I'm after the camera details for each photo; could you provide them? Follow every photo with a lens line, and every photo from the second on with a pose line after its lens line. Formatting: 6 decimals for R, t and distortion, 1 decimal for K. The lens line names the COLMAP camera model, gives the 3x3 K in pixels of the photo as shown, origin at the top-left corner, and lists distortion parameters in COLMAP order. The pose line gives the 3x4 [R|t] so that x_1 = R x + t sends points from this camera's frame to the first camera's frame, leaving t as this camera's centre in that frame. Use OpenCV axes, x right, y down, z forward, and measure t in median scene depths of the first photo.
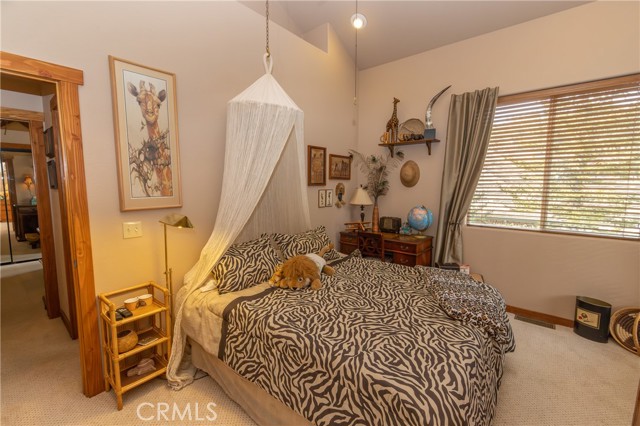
lens RADIAL K [[276.5, 0, 322.4], [0, 276.5, 210.3], [0, 0, 1]] dist [0.000005, -0.000016]
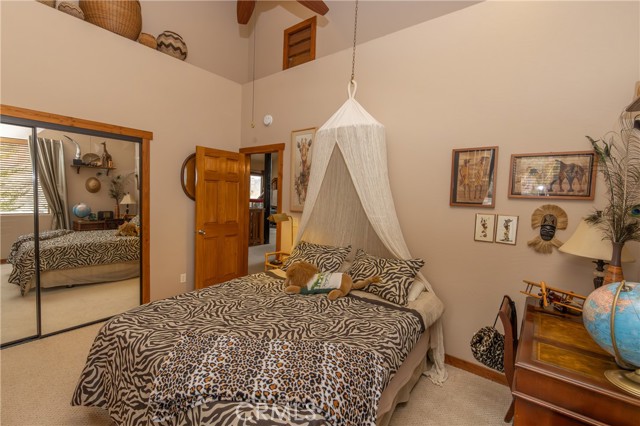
lens RADIAL K [[276.5, 0, 322.4], [0, 276.5, 210.3], [0, 0, 1]] dist [0.000005, -0.000016]
pose [[0.040695, 0.051152, -0.997861, 1.102713], [-0.133486, 0.990015, 0.045306, -0.109984], [0.990215, 0.131356, 0.047117, 1.080134]]
